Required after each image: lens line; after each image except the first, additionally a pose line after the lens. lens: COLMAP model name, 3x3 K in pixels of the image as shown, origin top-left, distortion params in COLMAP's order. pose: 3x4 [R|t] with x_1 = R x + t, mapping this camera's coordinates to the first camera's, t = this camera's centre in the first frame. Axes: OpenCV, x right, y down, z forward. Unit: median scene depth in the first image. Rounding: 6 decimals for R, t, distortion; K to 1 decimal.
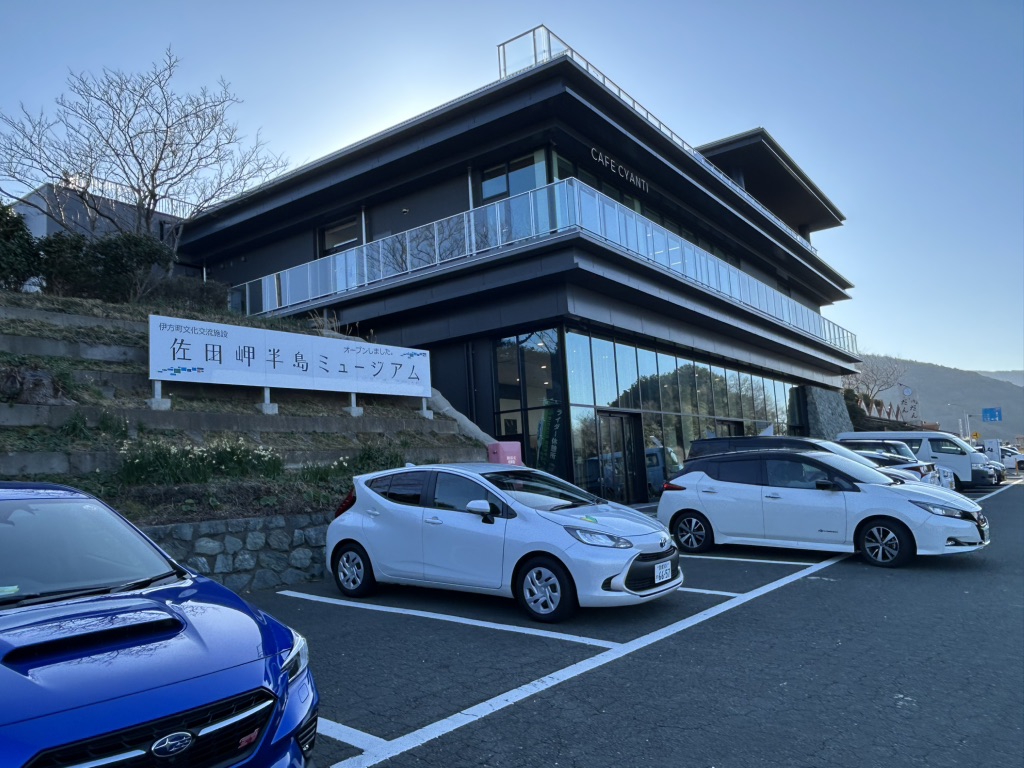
lens RADIAL K [[754.6, 0, 513.0], [0, 754.6, 386.9], [0, 0, 1]] dist [-0.002030, -0.001767]
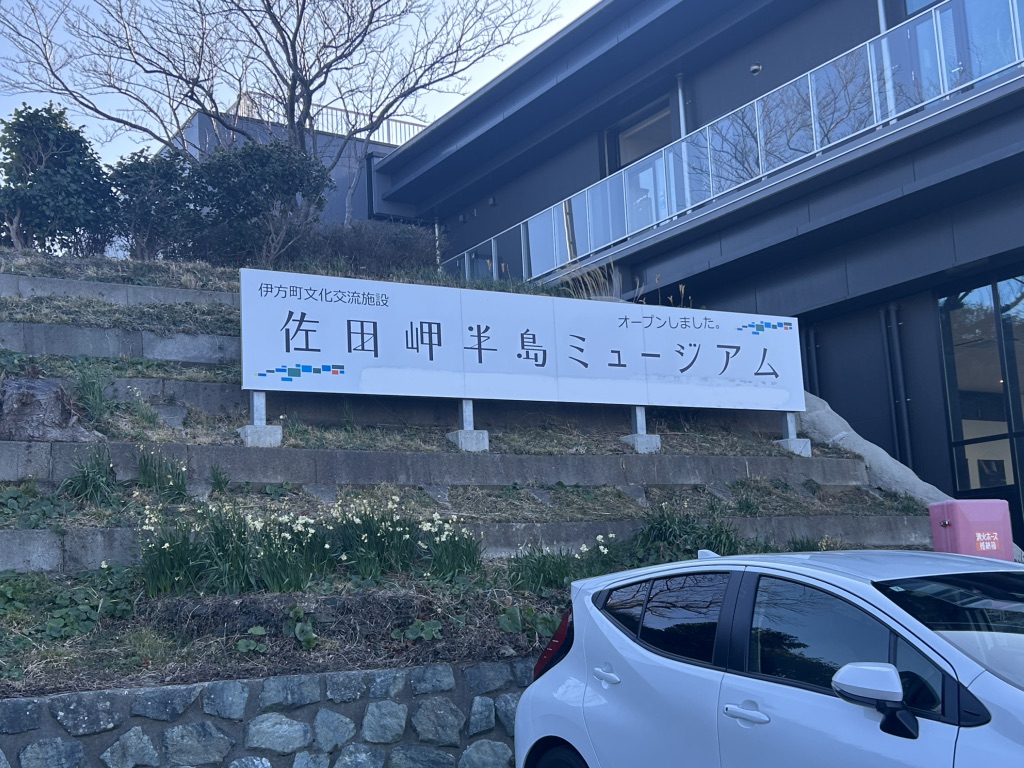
lens RADIAL K [[1220.8, 0, 519.0], [0, 1220.8, 393.4], [0, 0, 1]] dist [0.079312, 0.000000]
pose [[0.931241, -0.046115, -0.361475, 0.008136], [0.038379, 0.998855, -0.028556, 0.021145], [0.362378, 0.012720, 0.931944, 0.231343]]
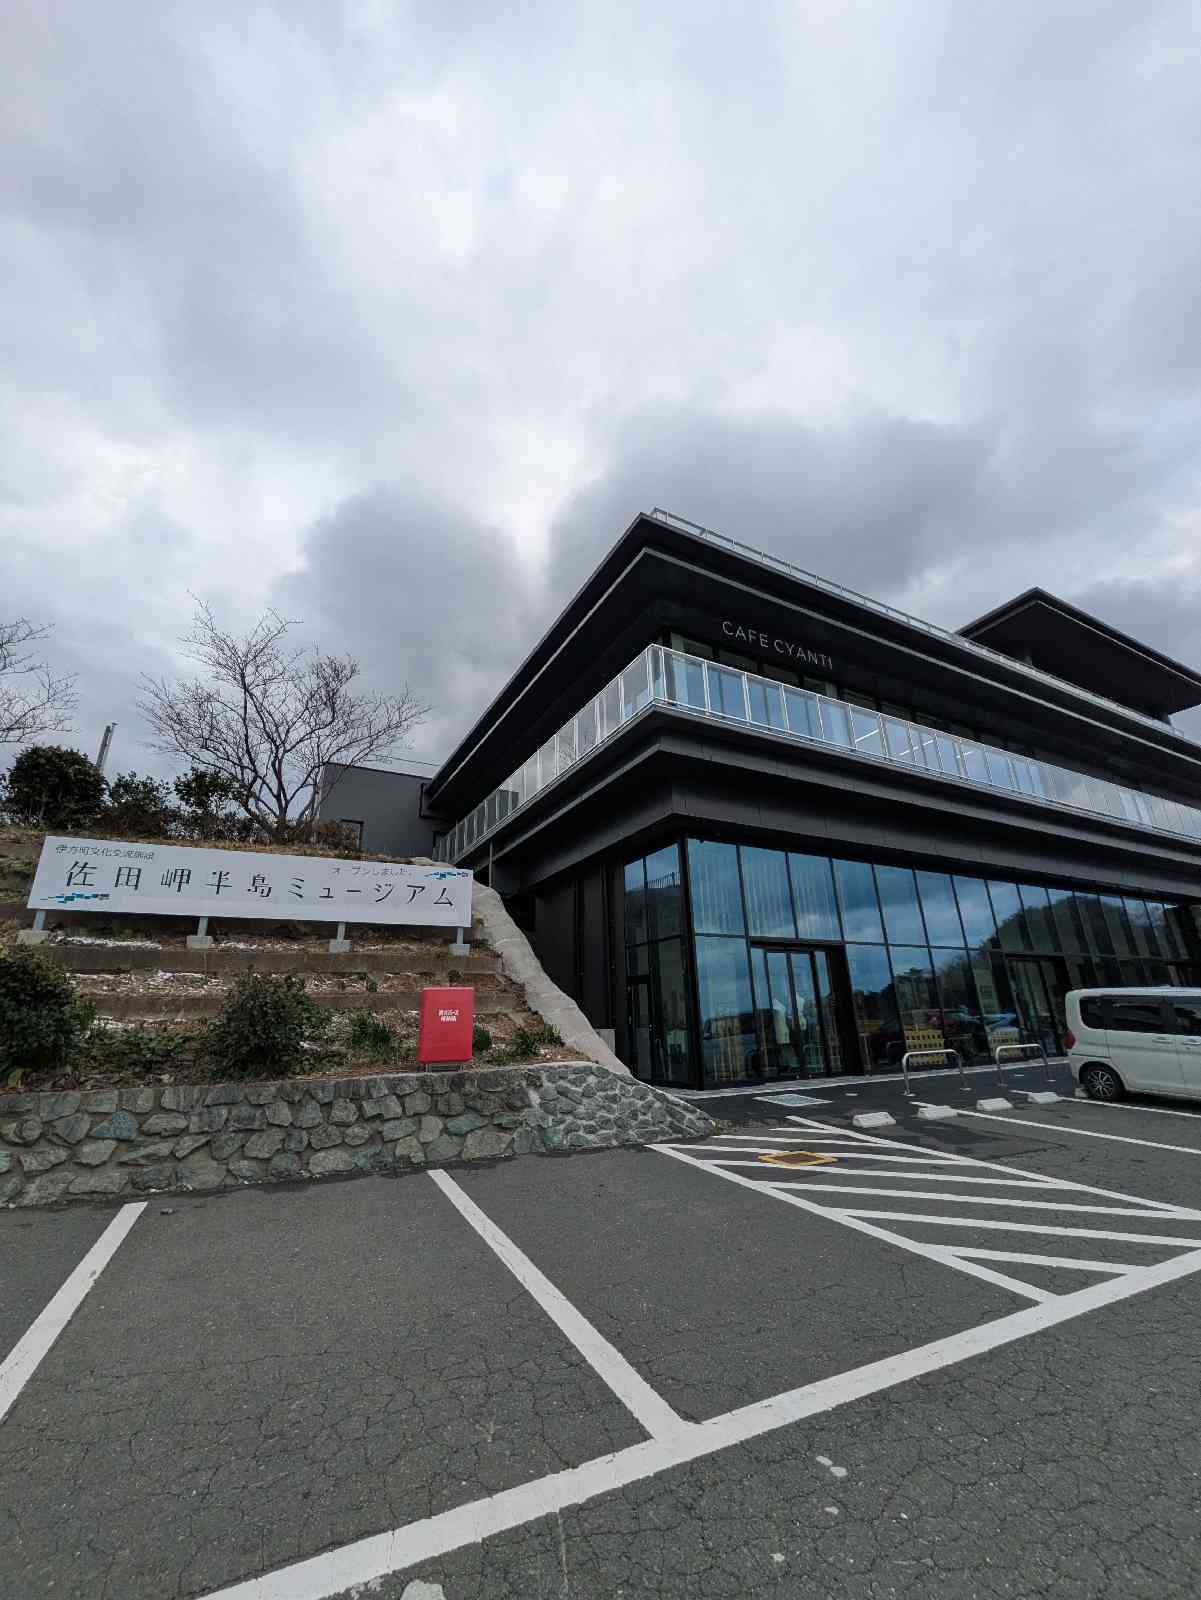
lens RADIAL K [[635.2, 0, 589.2], [0, 635.2, 799.4], [0, 0, 1]] dist [0.002264, 0.000759]
pose [[0.901414, -0.110624, -0.418587, 0.368601], [0.023012, 0.977682, -0.208826, 0.030252], [0.432346, 0.178606, 0.883842, 0.524054]]
